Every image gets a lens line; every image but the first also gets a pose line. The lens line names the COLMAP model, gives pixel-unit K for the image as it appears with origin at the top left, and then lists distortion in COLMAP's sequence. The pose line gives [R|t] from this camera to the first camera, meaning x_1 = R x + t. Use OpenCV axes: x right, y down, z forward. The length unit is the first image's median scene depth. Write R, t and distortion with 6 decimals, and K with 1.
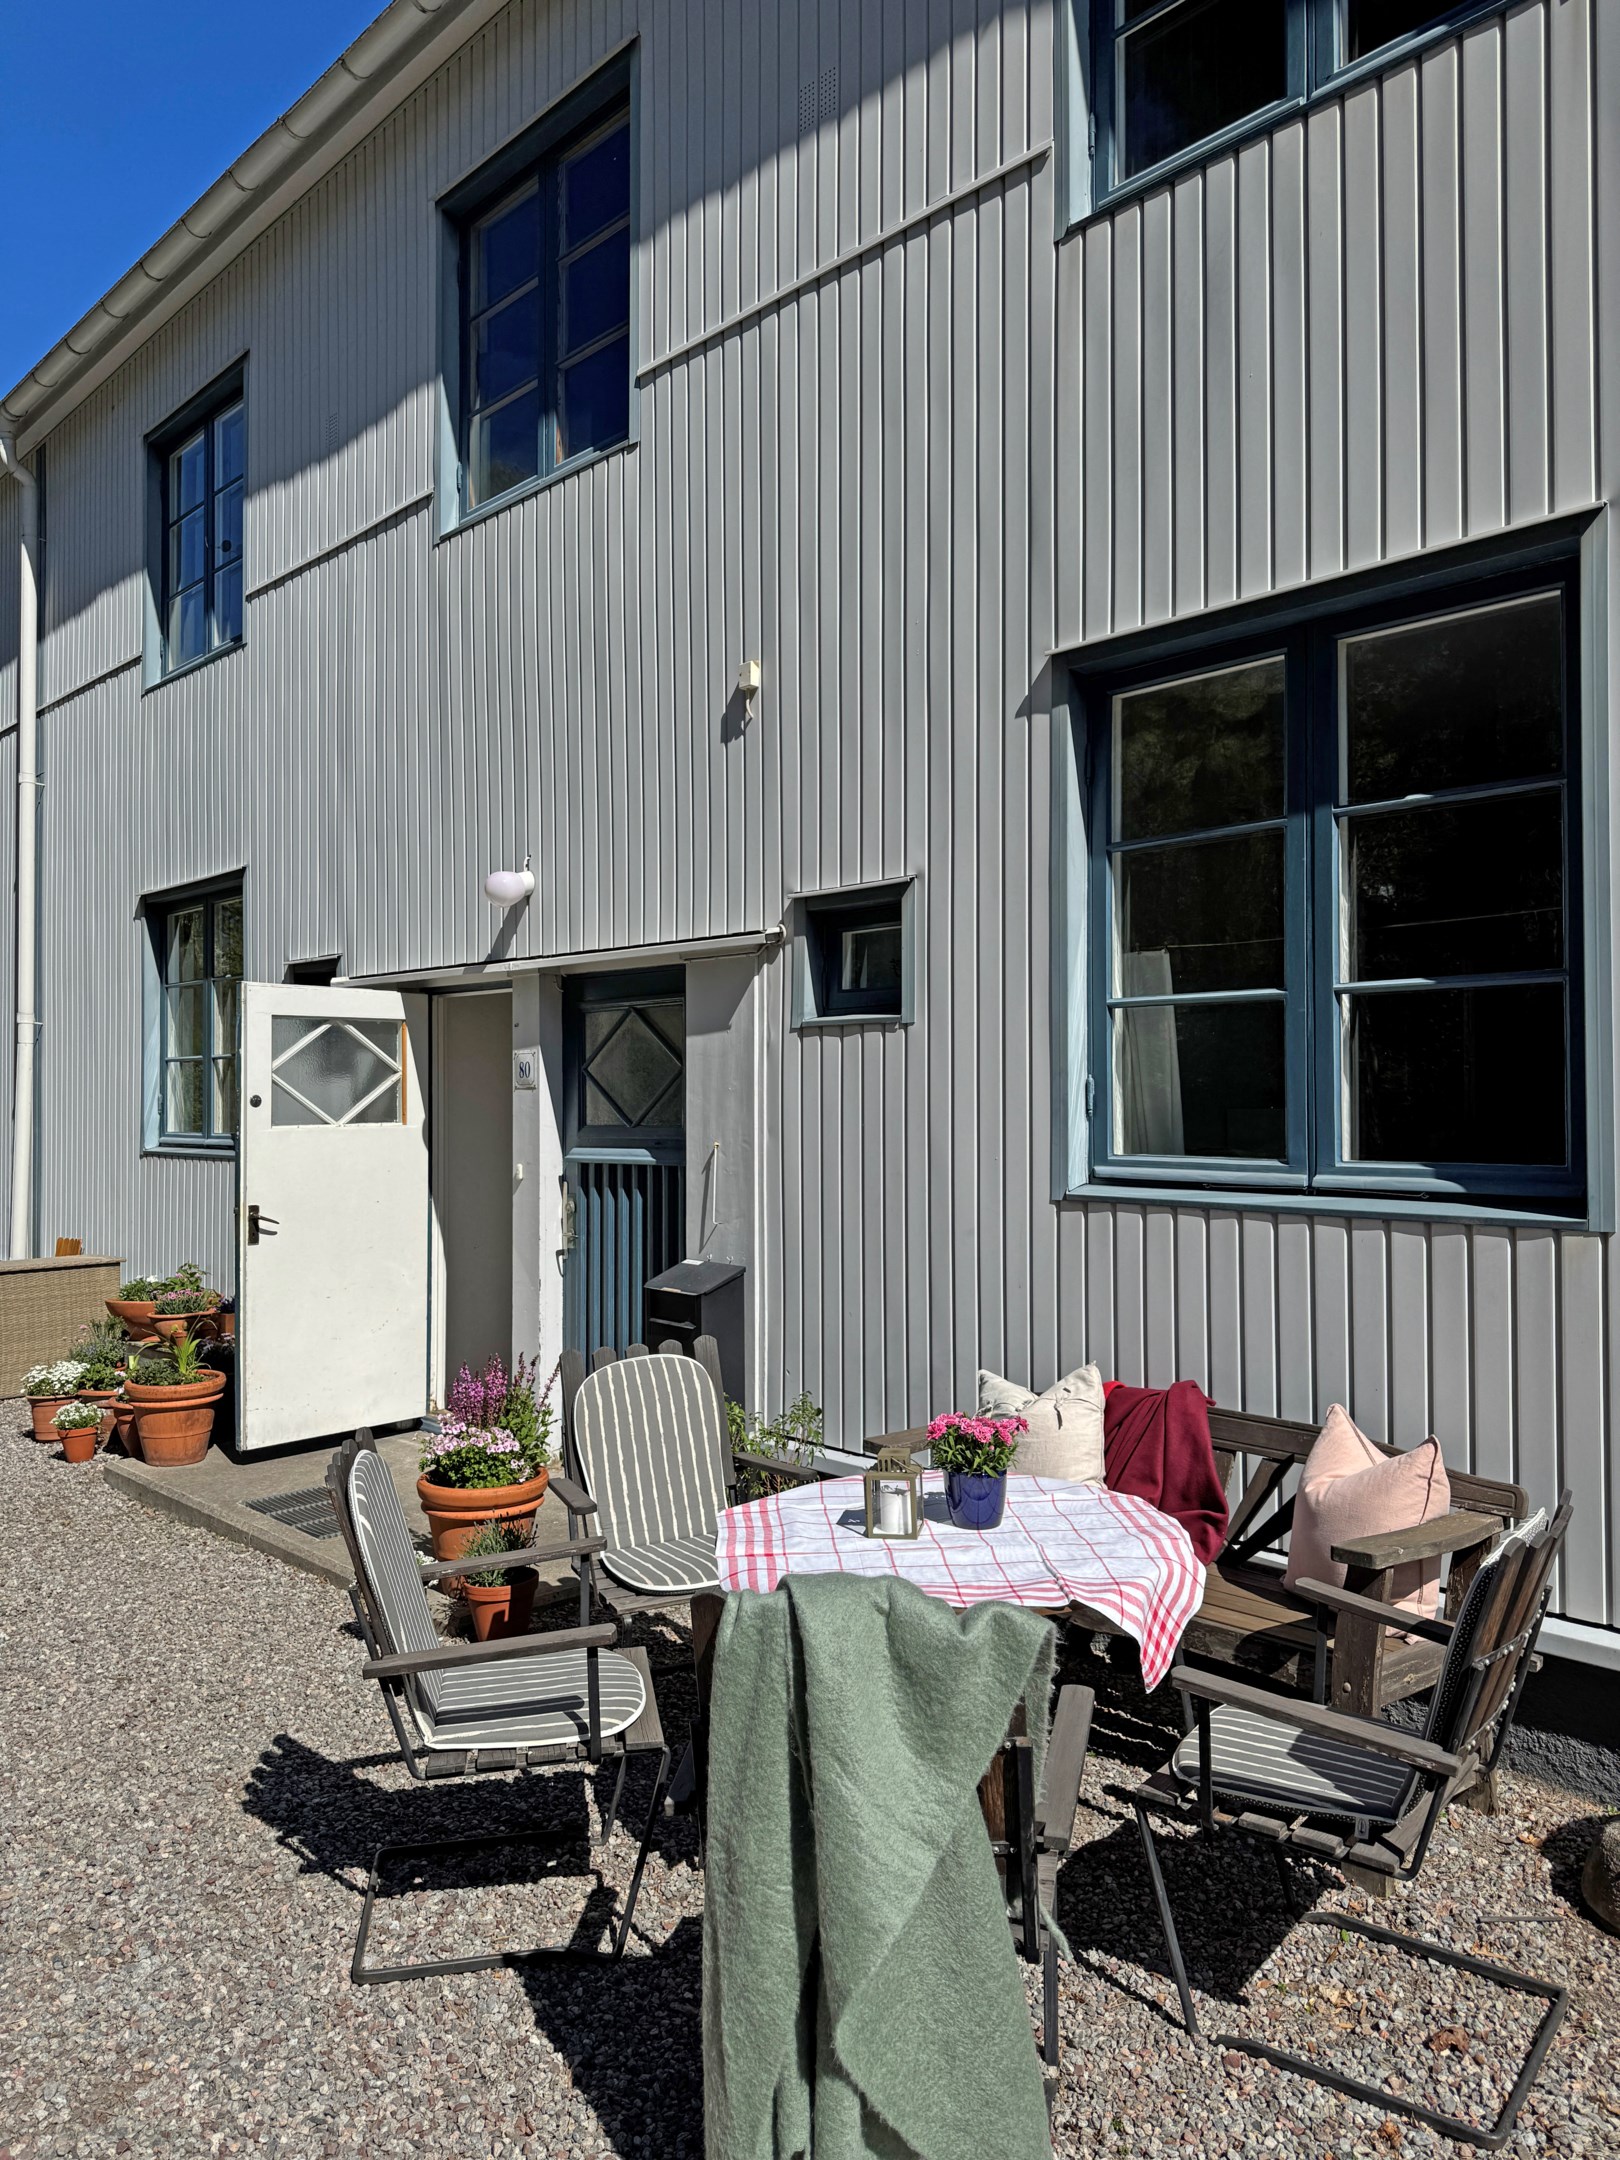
lens RADIAL K [[1537.2, 0, 810.0], [0, 1537.2, 1080.0], [0, 0, 1]] dist [0.063051, -0.089000]
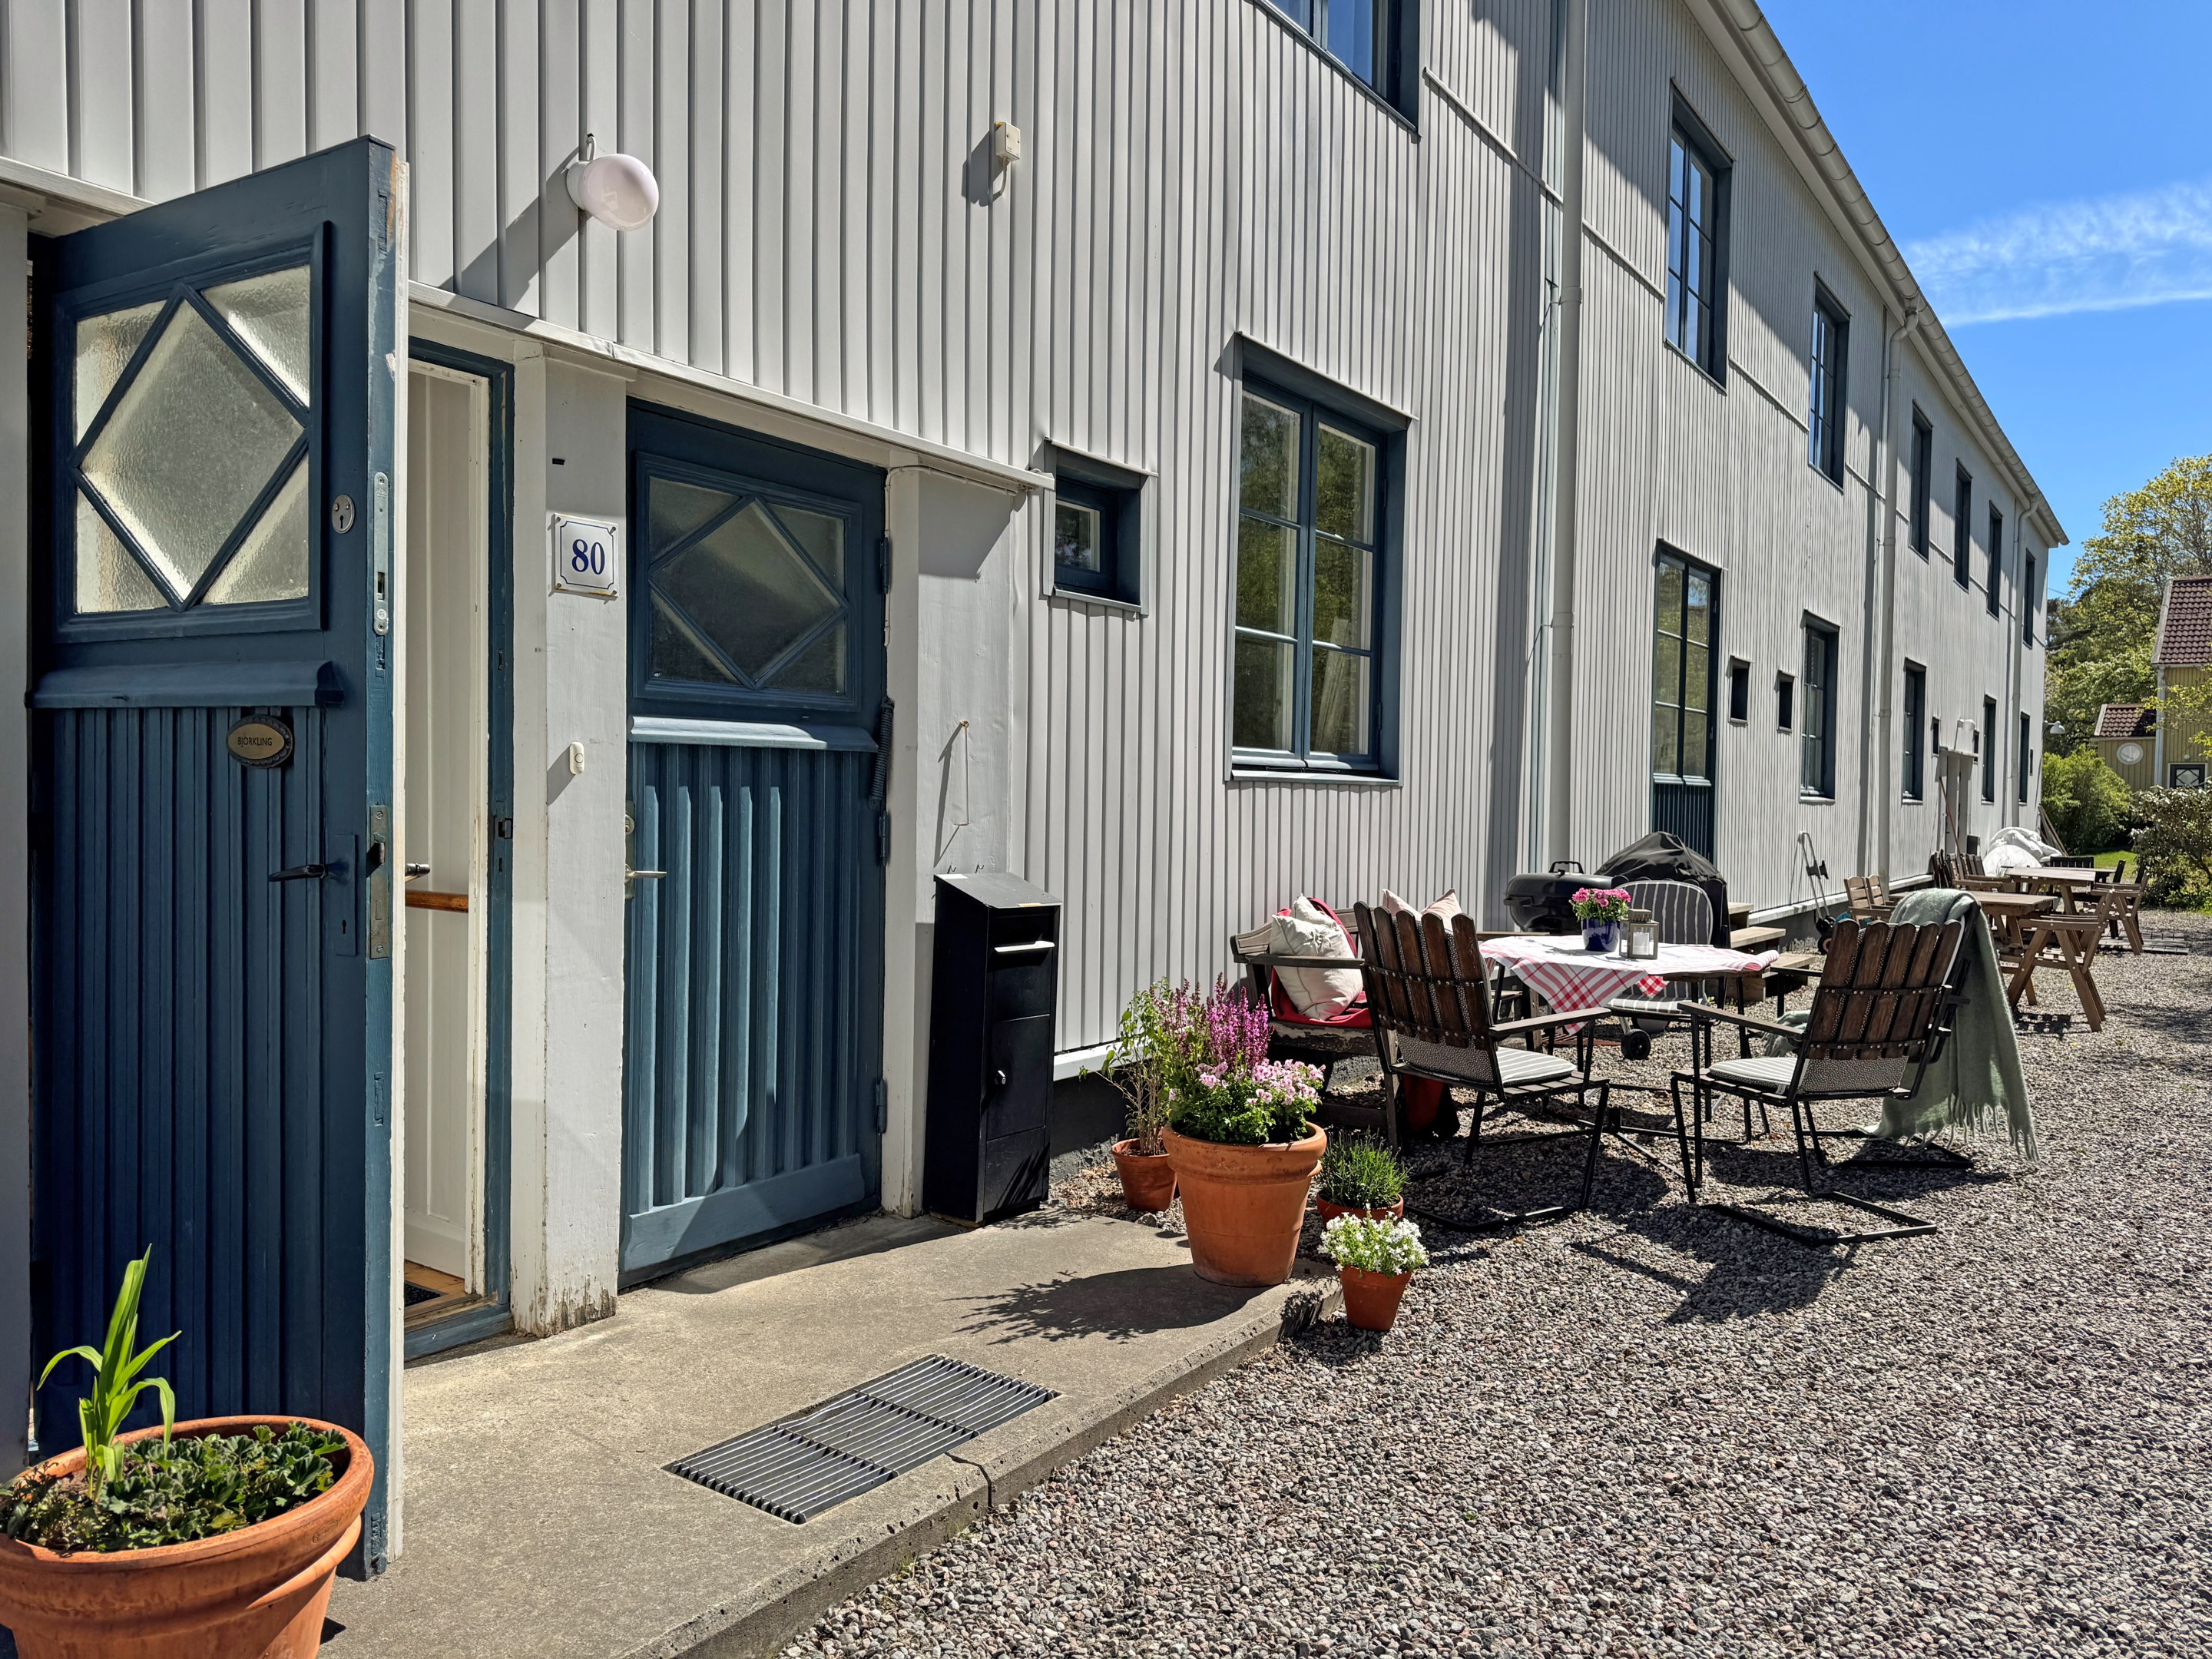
lens RADIAL K [[1545.8, 0, 1114.1], [0, 1545.8, 839.9], [0, 0, 1]] dist [0.135023, -0.263588]
pose [[-0.197095, -0.027603, 0.979996, -0.886075], [-0.029217, 0.999325, 0.022272, 0.084946], [-0.979949, -0.024242, -0.197769, 1.122041]]
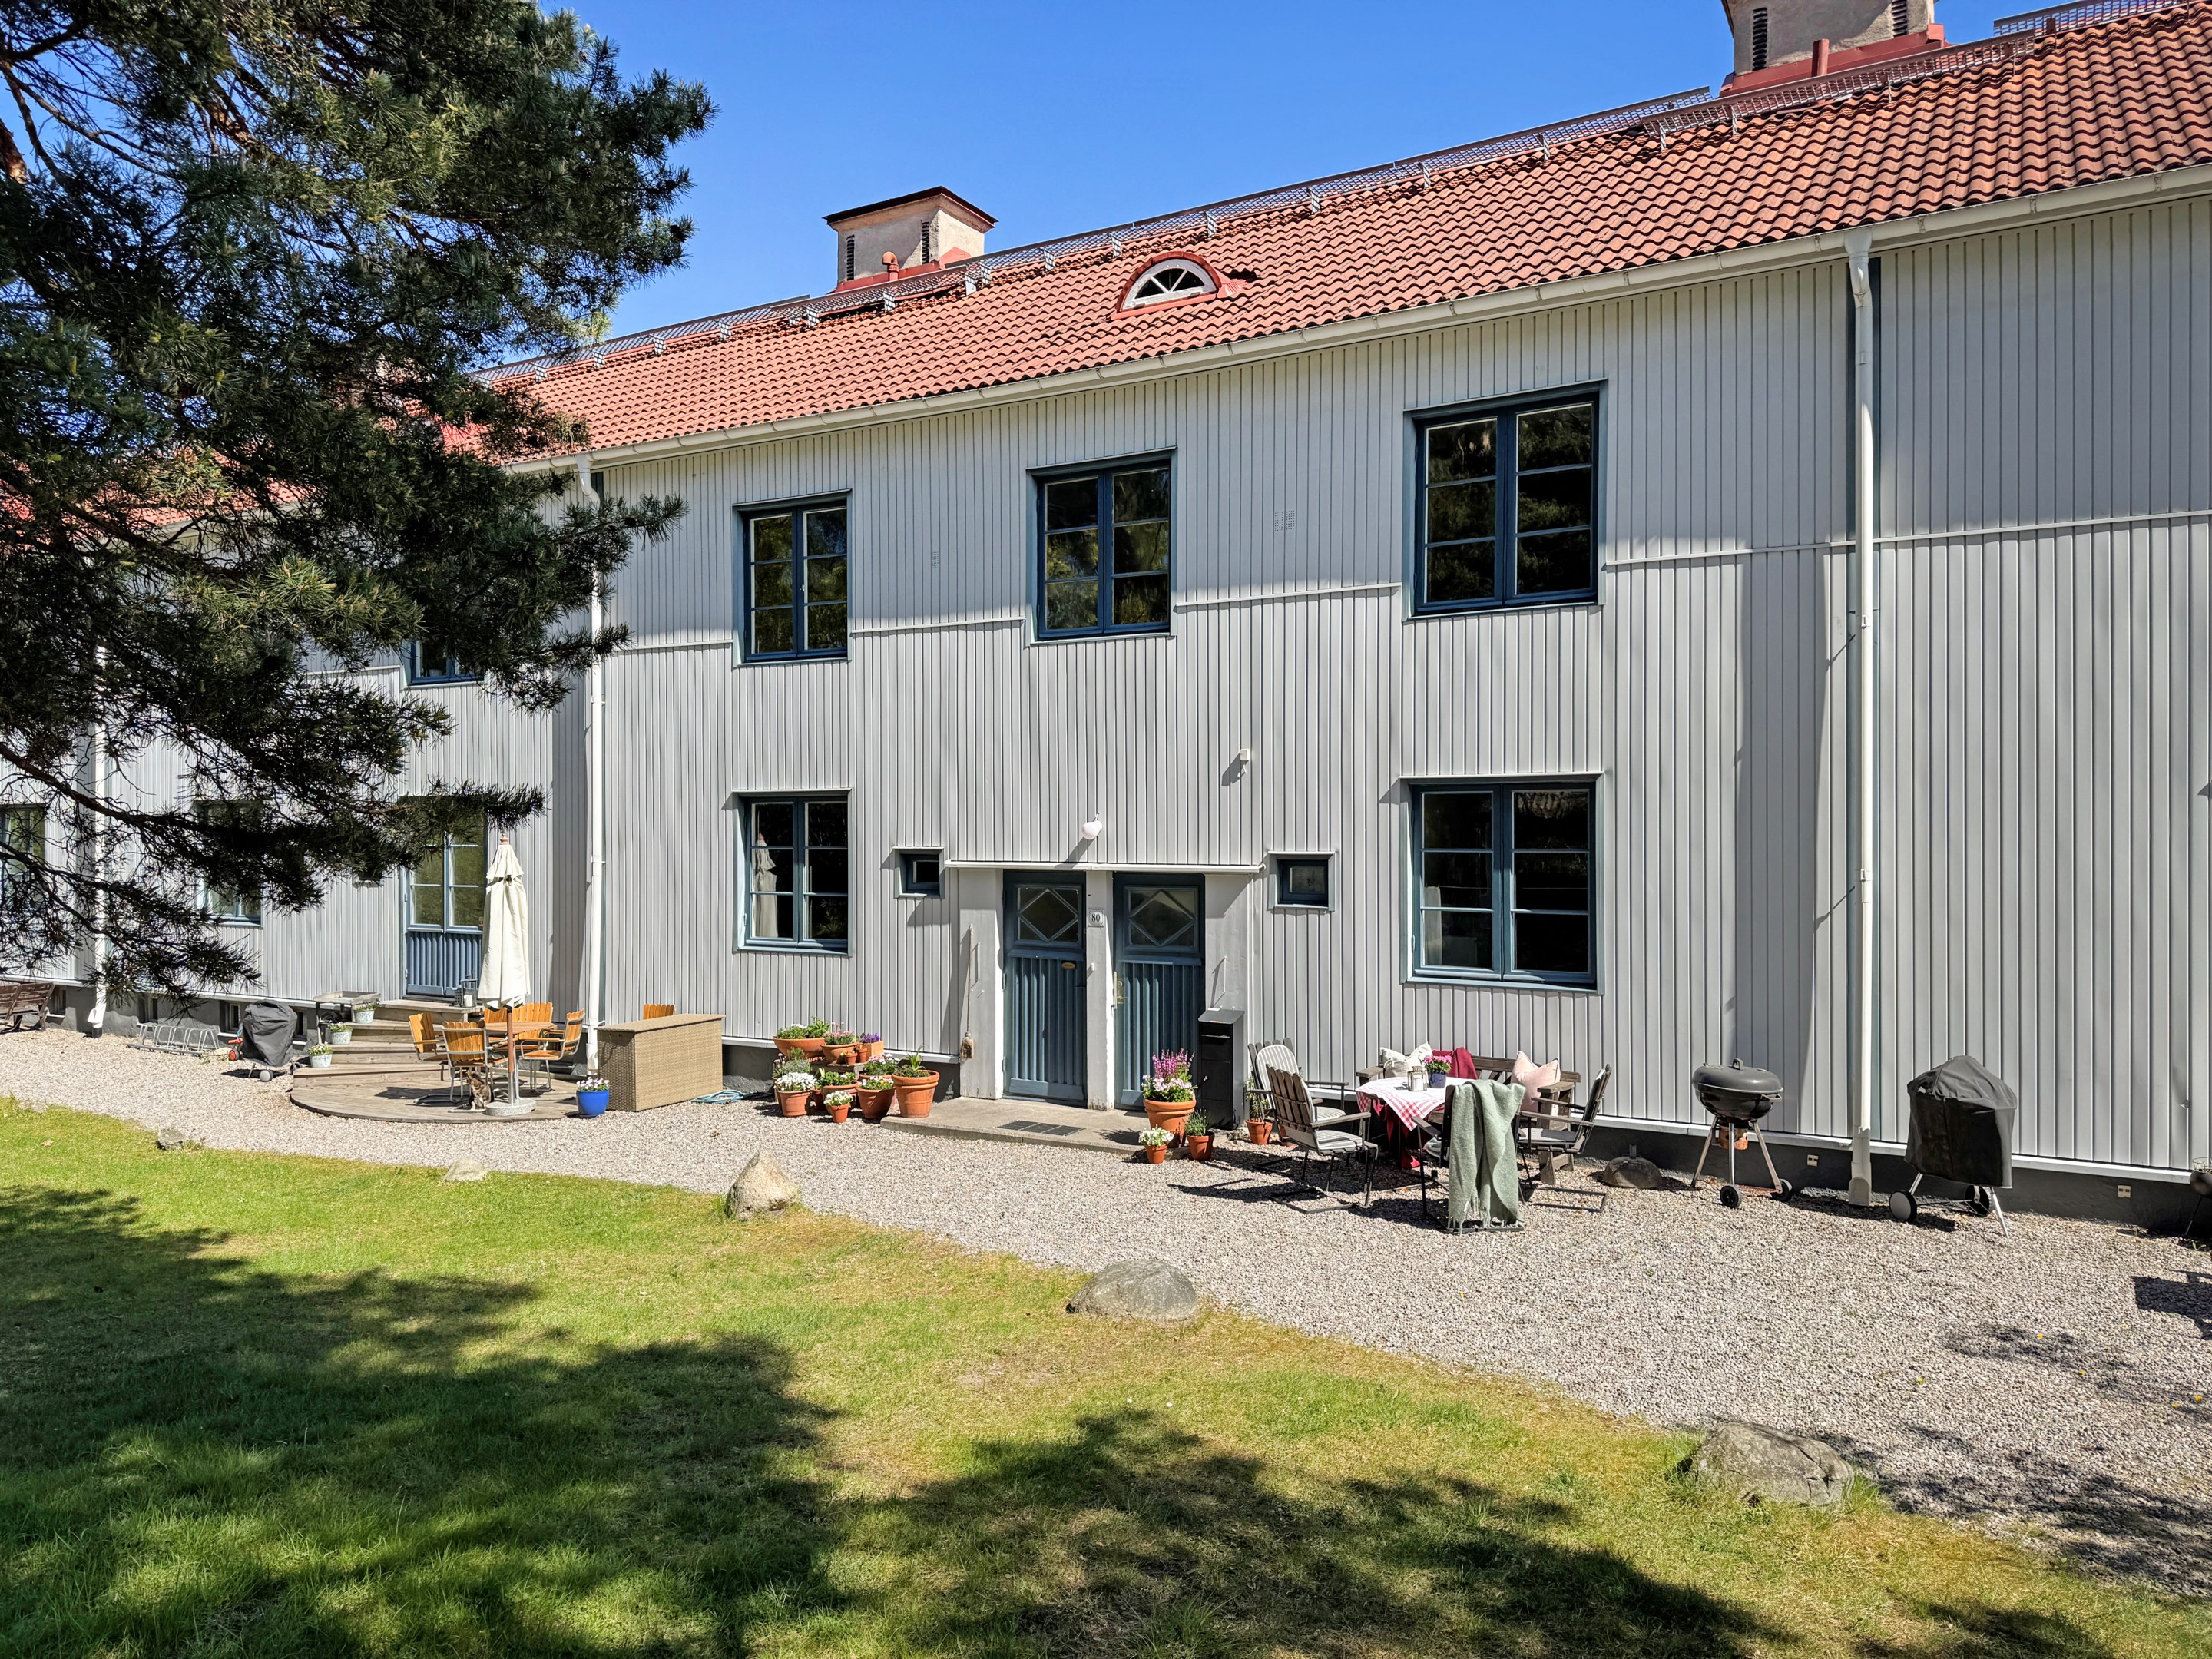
lens RADIAL K [[1545.8, 0, 1114.1], [0, 1545.8, 839.9], [0, 0, 1]] dist [0.135023, -0.263588]
pose [[0.960905, 0.000678, 0.276879, -0.891573], [-0.006033, 0.999811, 0.018489, -0.181856], [-0.276814, -0.019437, 0.960727, -1.210181]]
